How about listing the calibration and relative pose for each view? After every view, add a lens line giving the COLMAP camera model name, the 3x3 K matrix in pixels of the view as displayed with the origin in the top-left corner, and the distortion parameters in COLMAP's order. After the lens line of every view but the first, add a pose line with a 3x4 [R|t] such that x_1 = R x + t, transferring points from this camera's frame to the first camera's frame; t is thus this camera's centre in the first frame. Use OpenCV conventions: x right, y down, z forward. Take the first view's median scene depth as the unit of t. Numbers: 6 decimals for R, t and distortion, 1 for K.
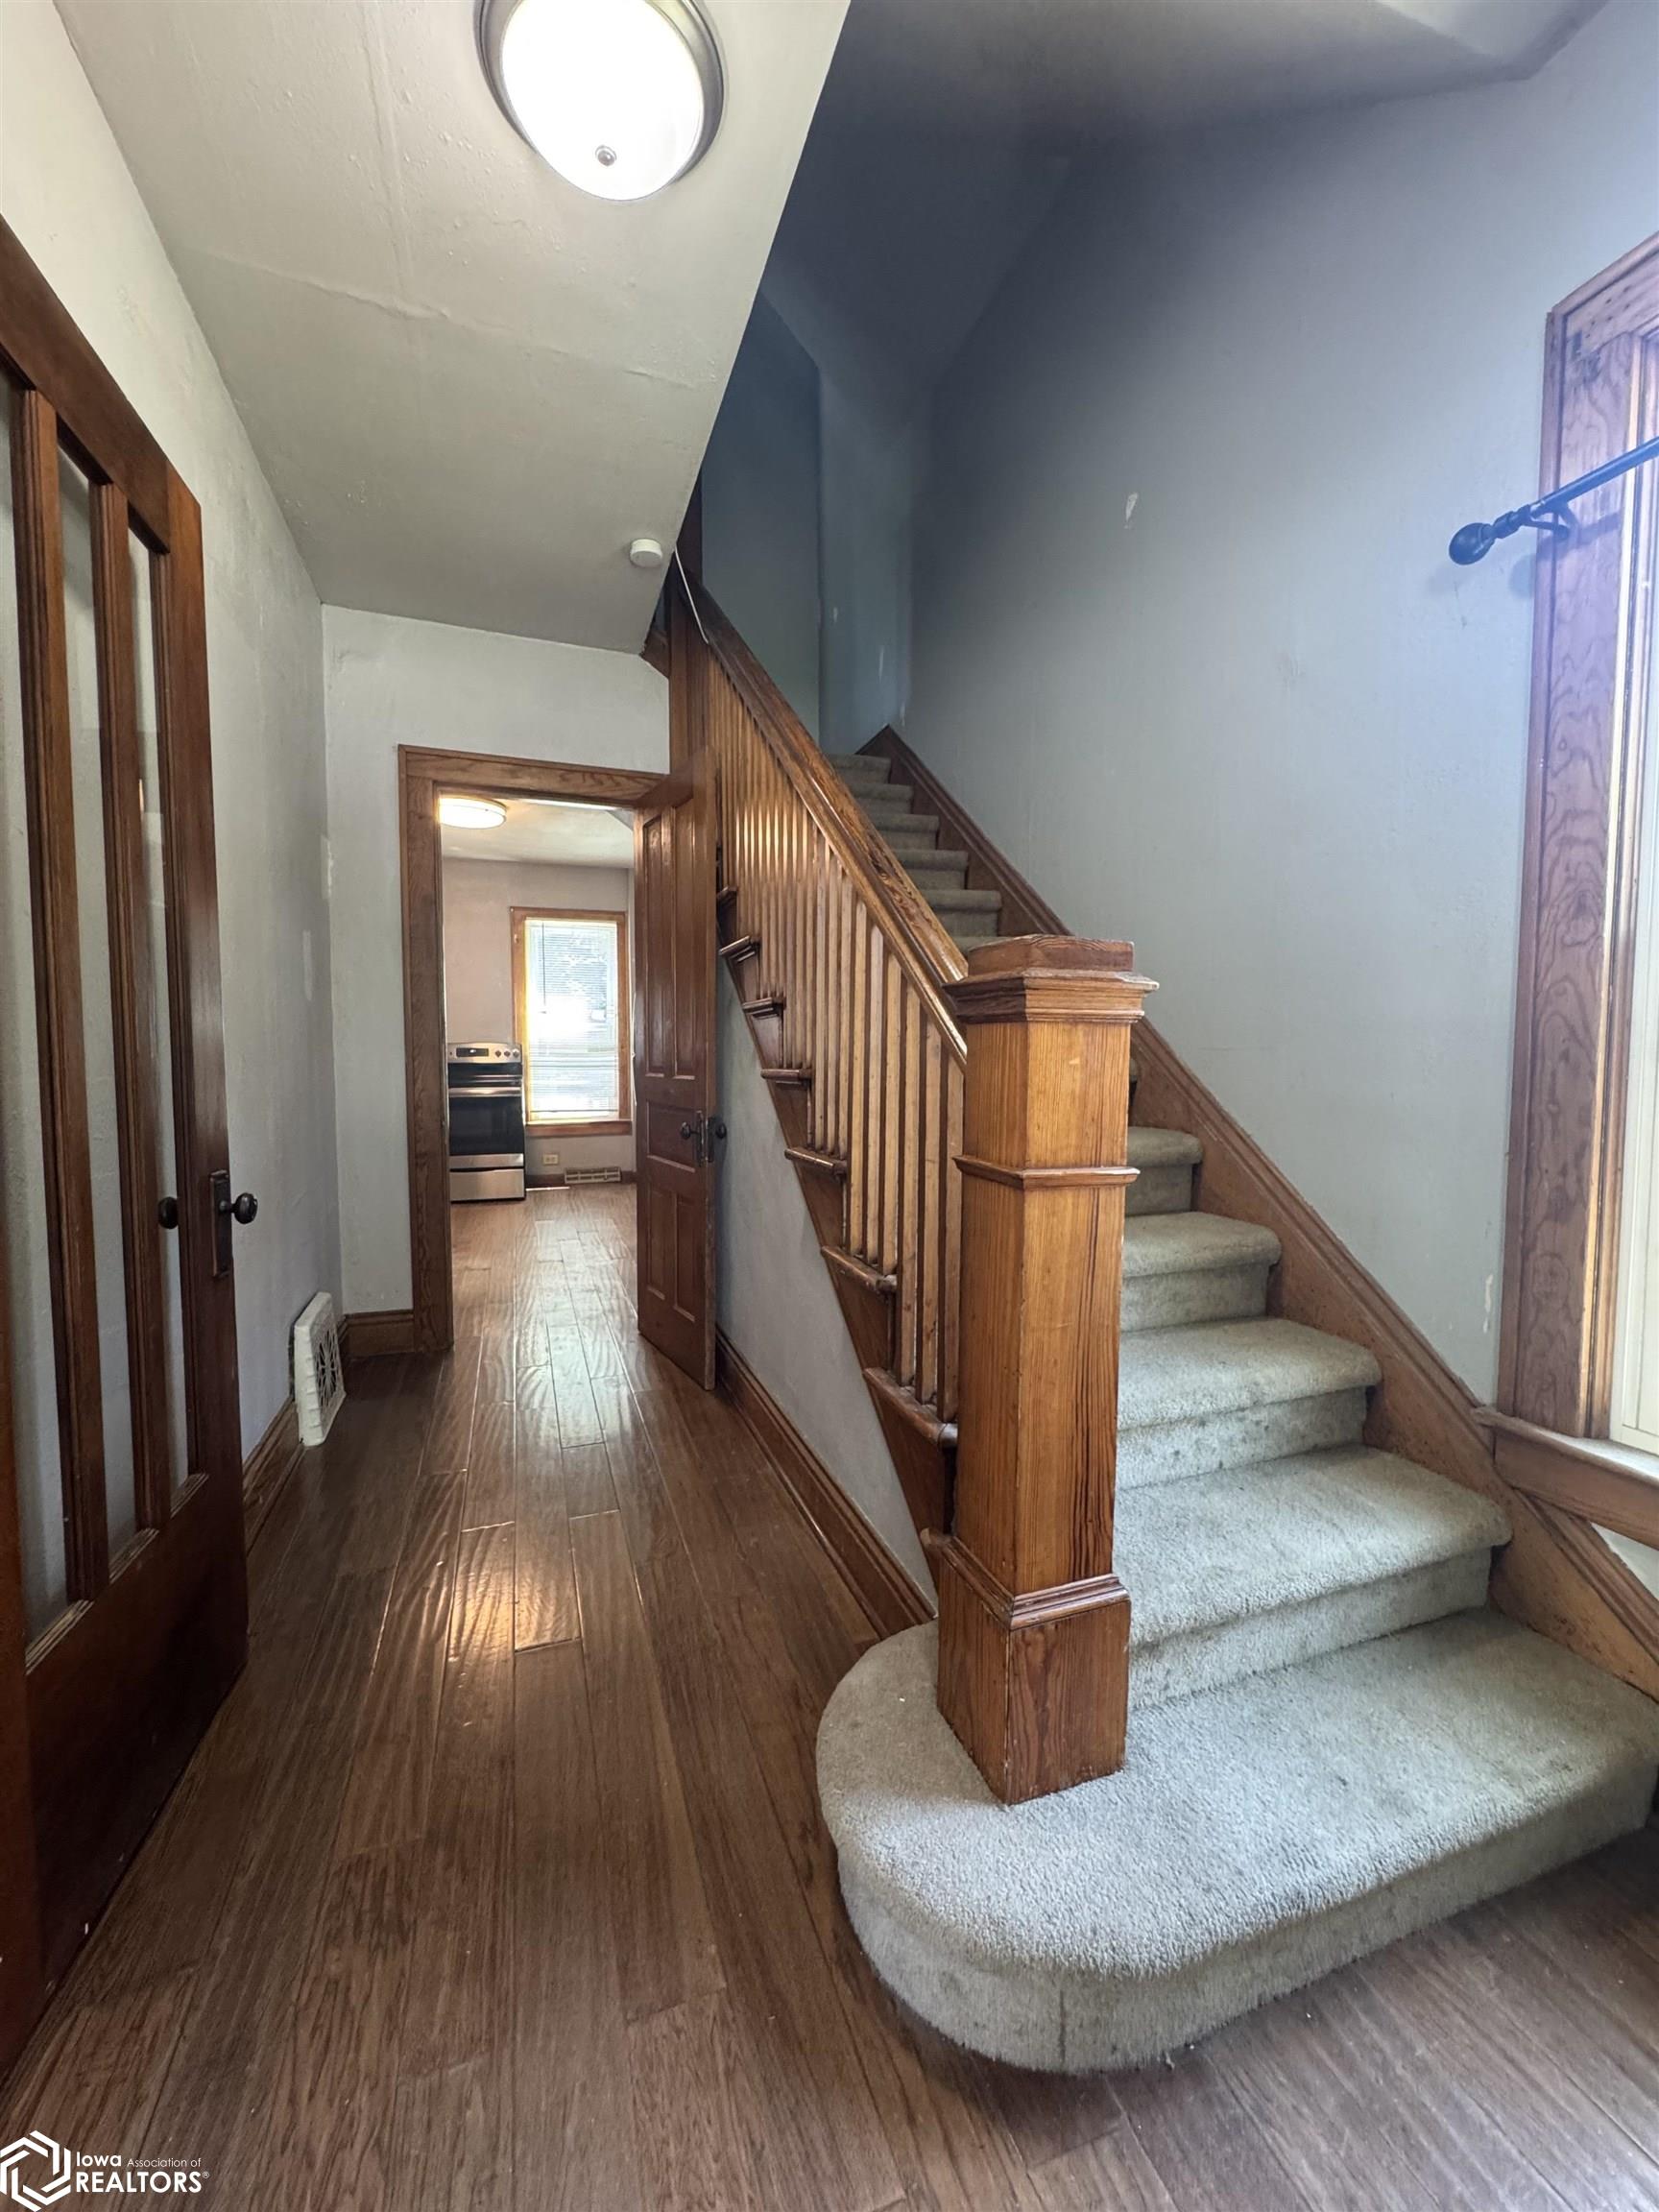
lens RADIAL K [[889.8, 0, 847.4], [0, 889.8, 1105.9], [0, 0, 1]] dist [-0.006285, 0.000983]
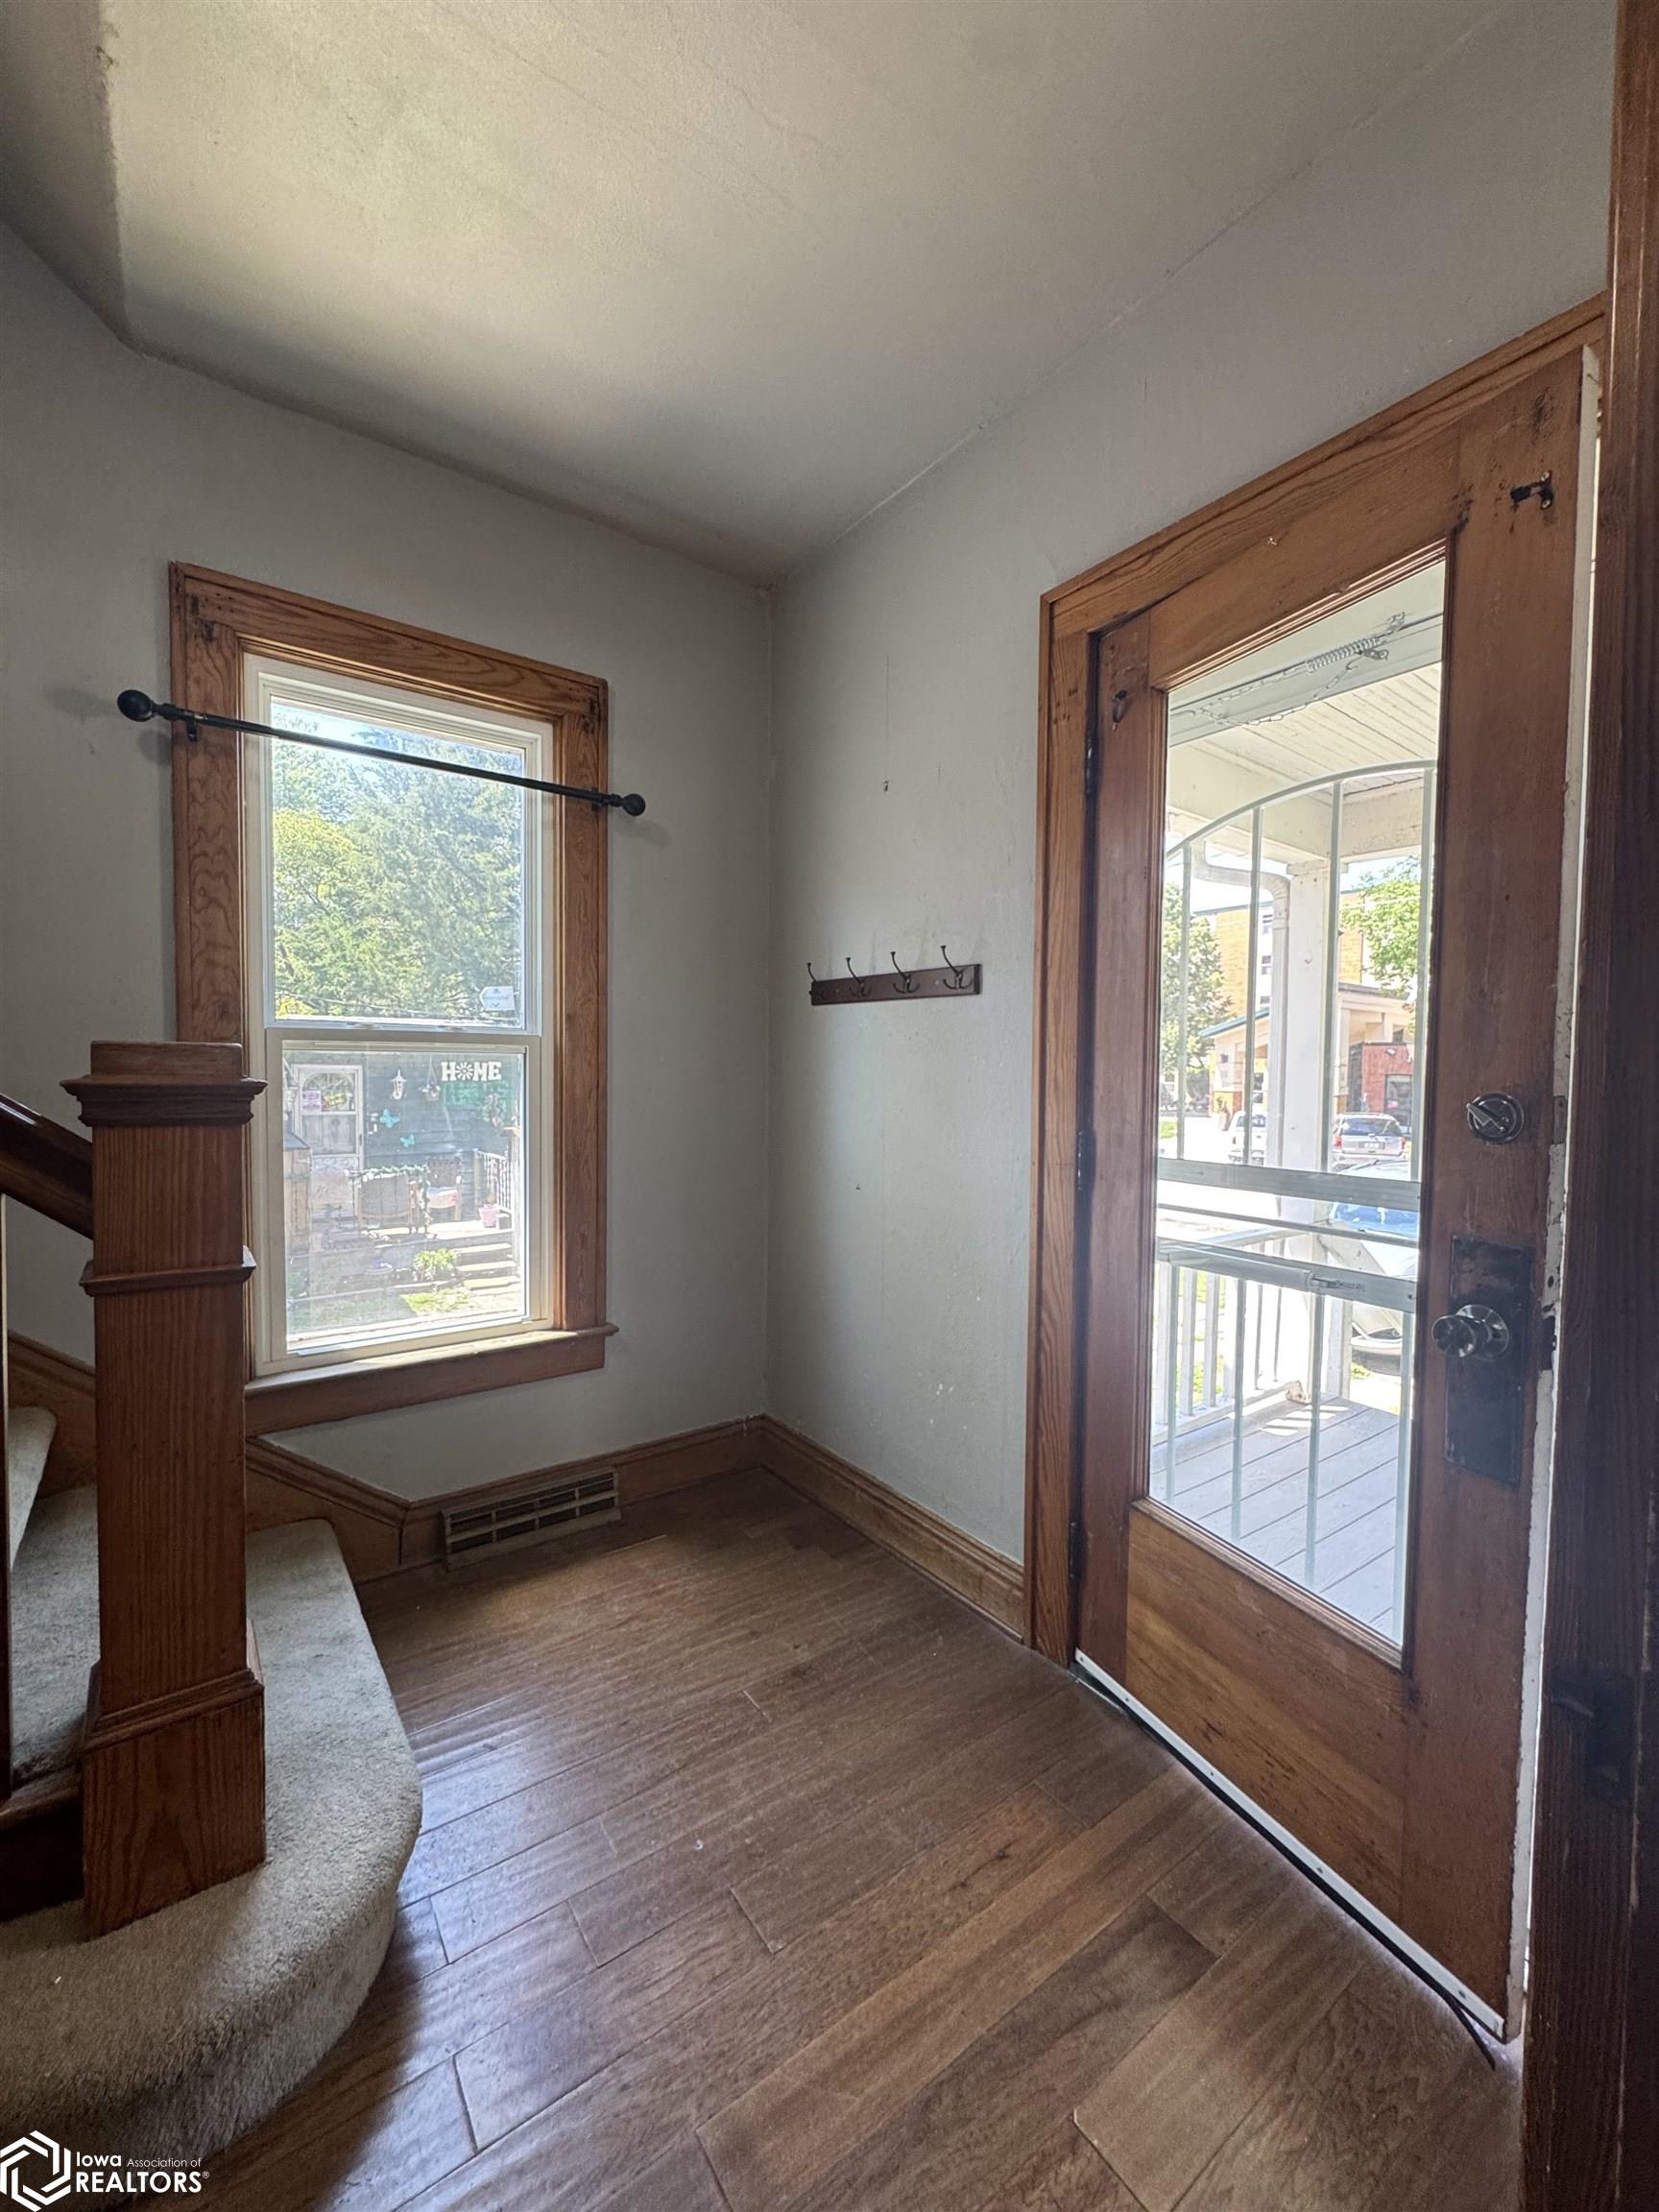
lens RADIAL K [[889.8, 0, 829.3], [0, 889.8, 1100.6], [0, 0, 1]] dist [-0.006285, 0.000983]
pose [[-0.274787, -0.040787, 0.960640, -0.805859], [0.048614, 0.997233, 0.056246, -0.118014], [-0.960276, 0.062156, -0.272043, 0.472005]]
